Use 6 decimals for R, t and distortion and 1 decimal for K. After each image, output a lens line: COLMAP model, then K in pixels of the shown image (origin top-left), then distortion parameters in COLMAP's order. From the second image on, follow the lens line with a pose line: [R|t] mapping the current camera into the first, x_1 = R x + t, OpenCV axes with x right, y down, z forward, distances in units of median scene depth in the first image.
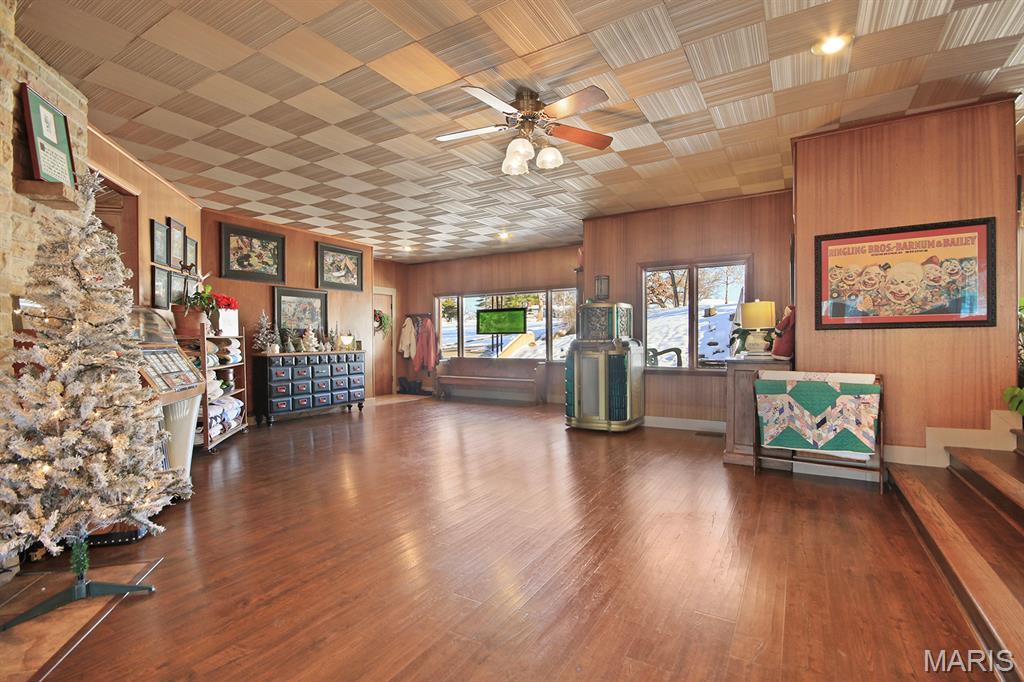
lens RADIAL K [[472.8, 0, 509.5], [0, 472.8, 344.7], [0, 0, 1]] dist [-0.022308, -0.002364]
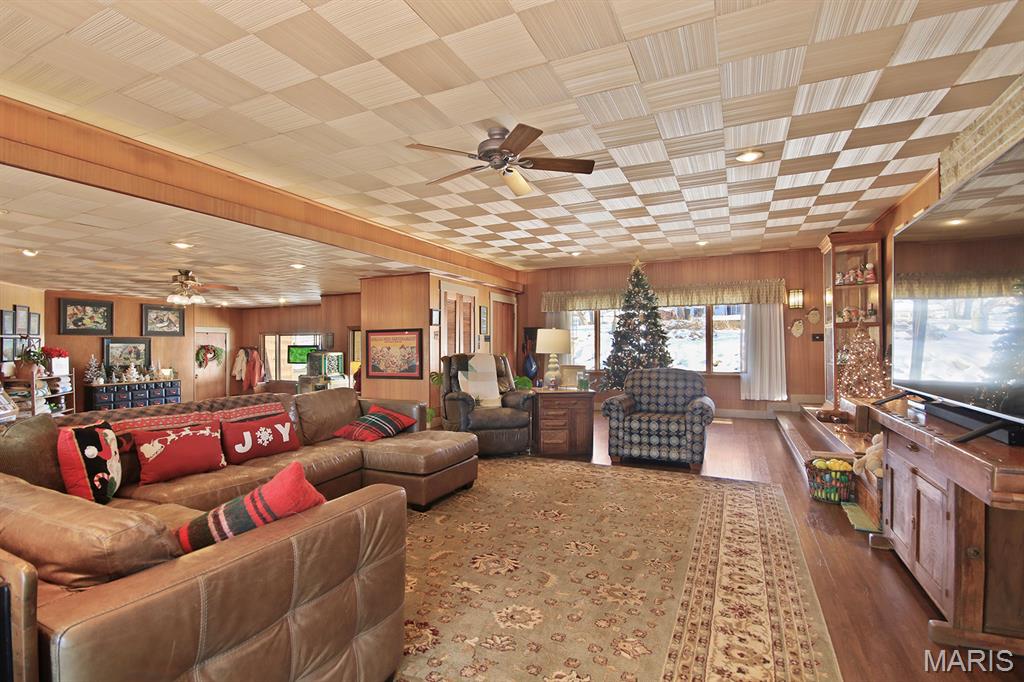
lens RADIAL K [[472.8, 0, 518.0], [0, 472.8, 341.0], [0, 0, 1]] dist [-0.022308, -0.002364]
pose [[0.991559, 0.004557, 0.129578, 0.616544], [-0.001679, 0.999750, -0.022312, -0.086411], [-0.129647, 0.021906, 0.991318, -0.624010]]
